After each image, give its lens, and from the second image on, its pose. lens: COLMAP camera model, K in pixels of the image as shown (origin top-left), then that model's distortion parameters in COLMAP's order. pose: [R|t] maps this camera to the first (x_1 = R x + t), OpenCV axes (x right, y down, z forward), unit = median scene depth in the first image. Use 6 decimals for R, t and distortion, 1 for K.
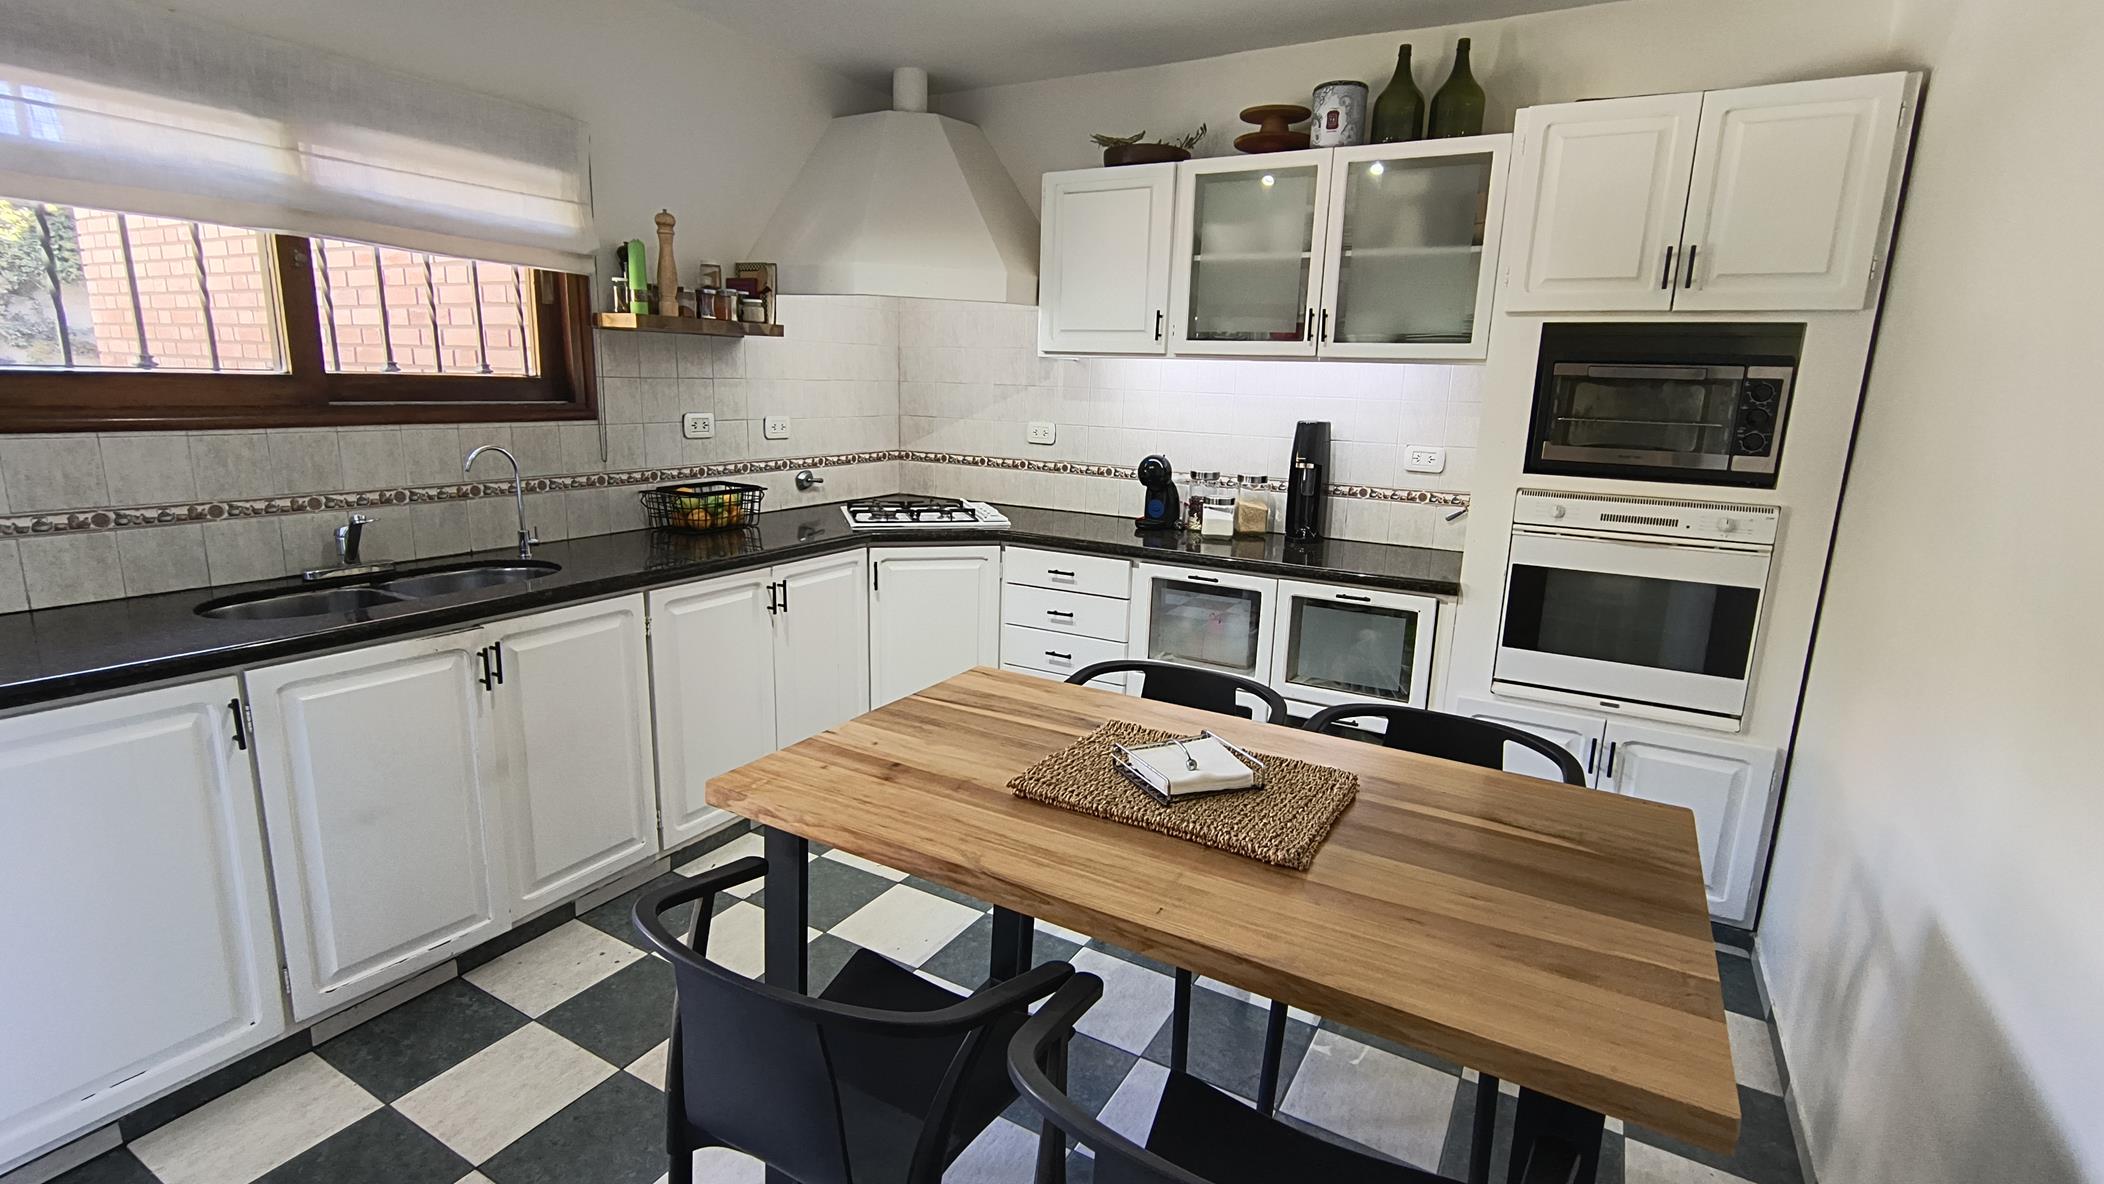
lens RADIAL K [[971.6, 0, 1052.0], [0, 971.6, 587.9], [0, 0, 1]] dist [0.000673, -0.001198]
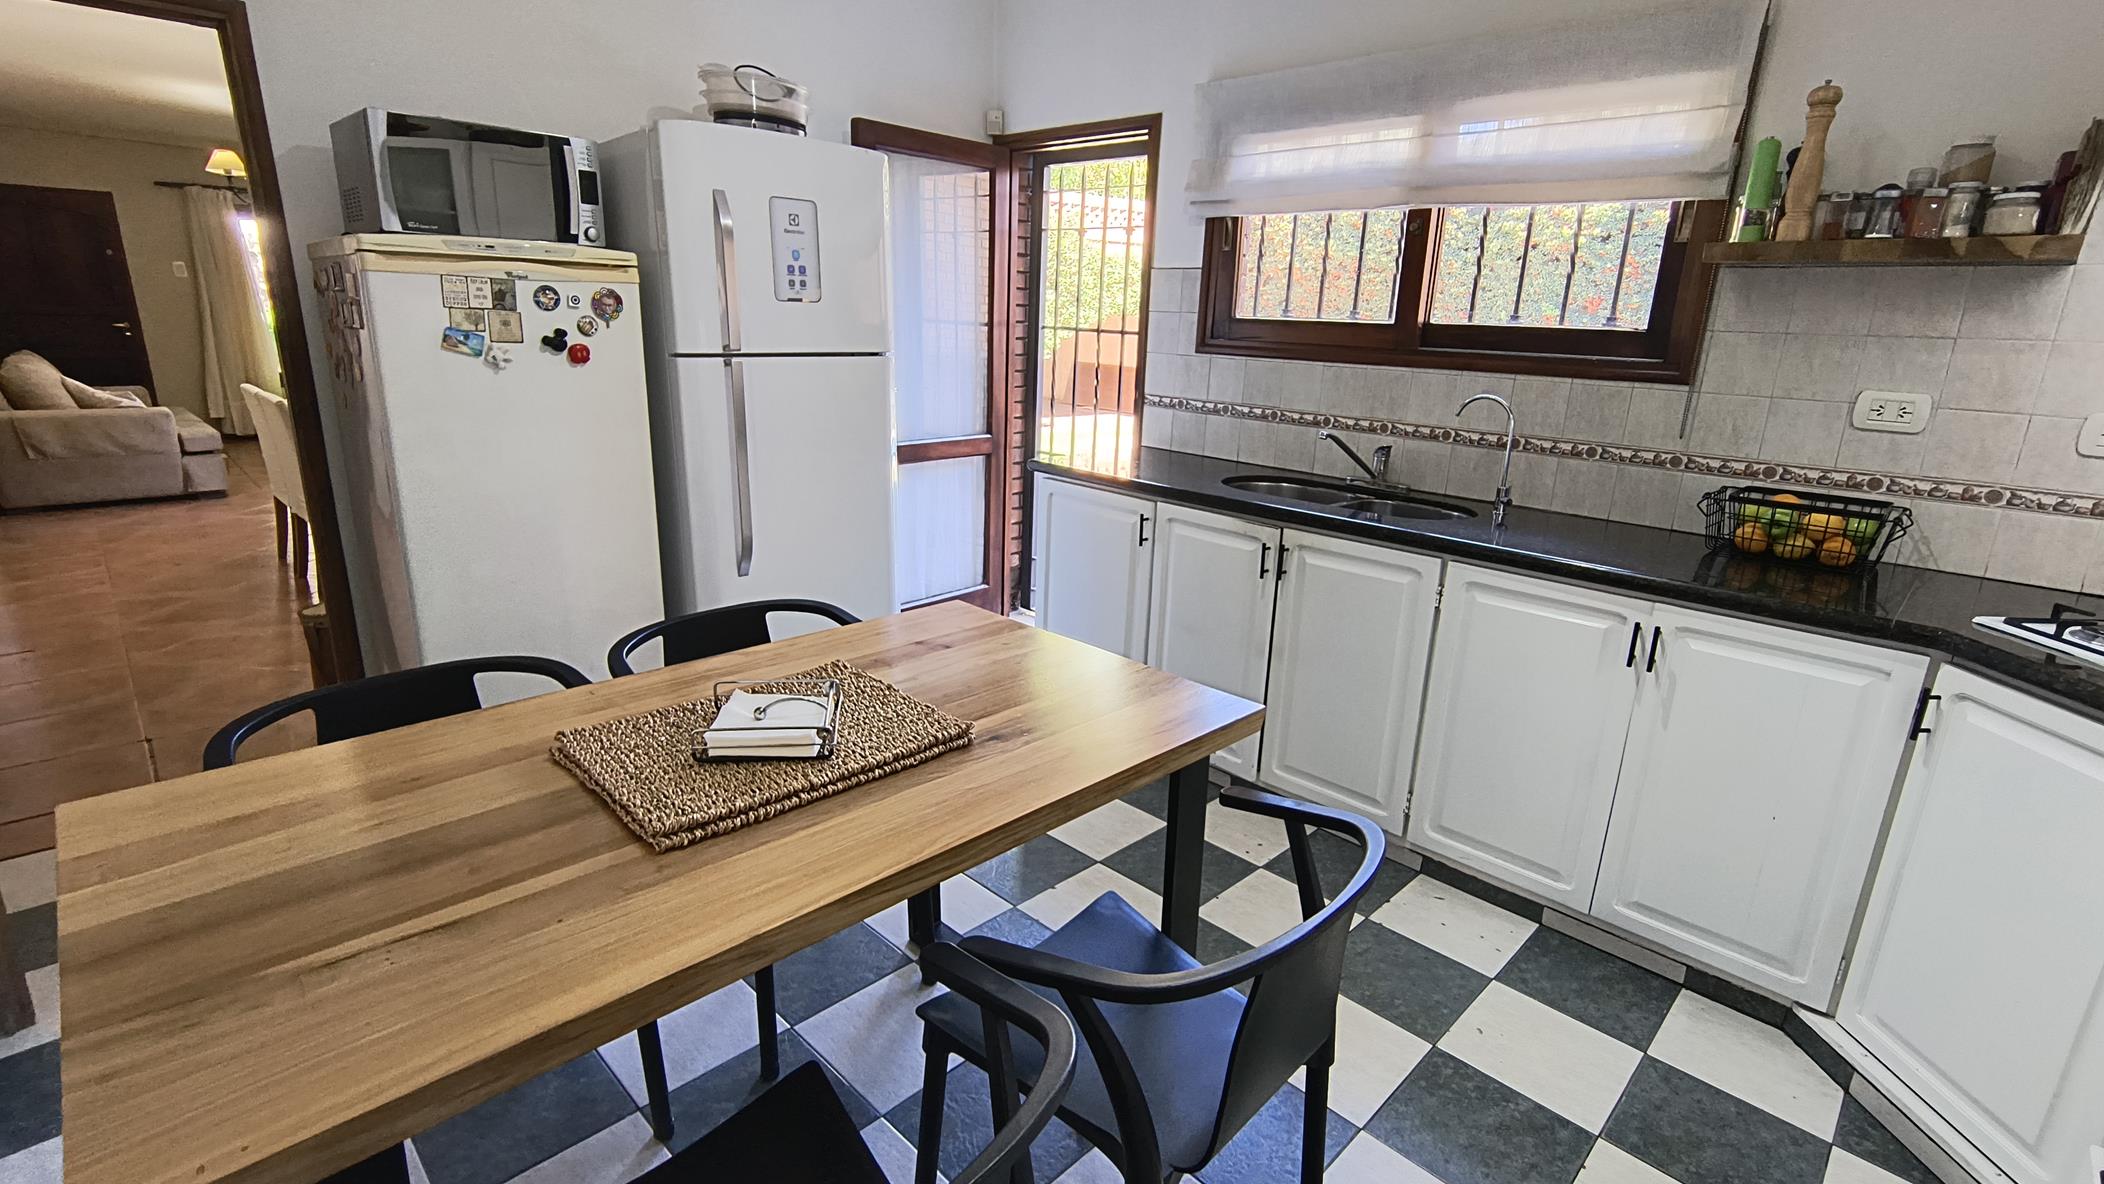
lens RADIAL K [[971.6, 0, 1052.0], [0, 971.6, 587.9], [0, 0, 1]] dist [0.000673, -0.001198]
pose [[-0.261710, 0.226798, -0.938121, 0.541419], [-0.242303, 0.925429, 0.291325, -0.150040], [0.934236, 0.303552, -0.187240, 0.856346]]
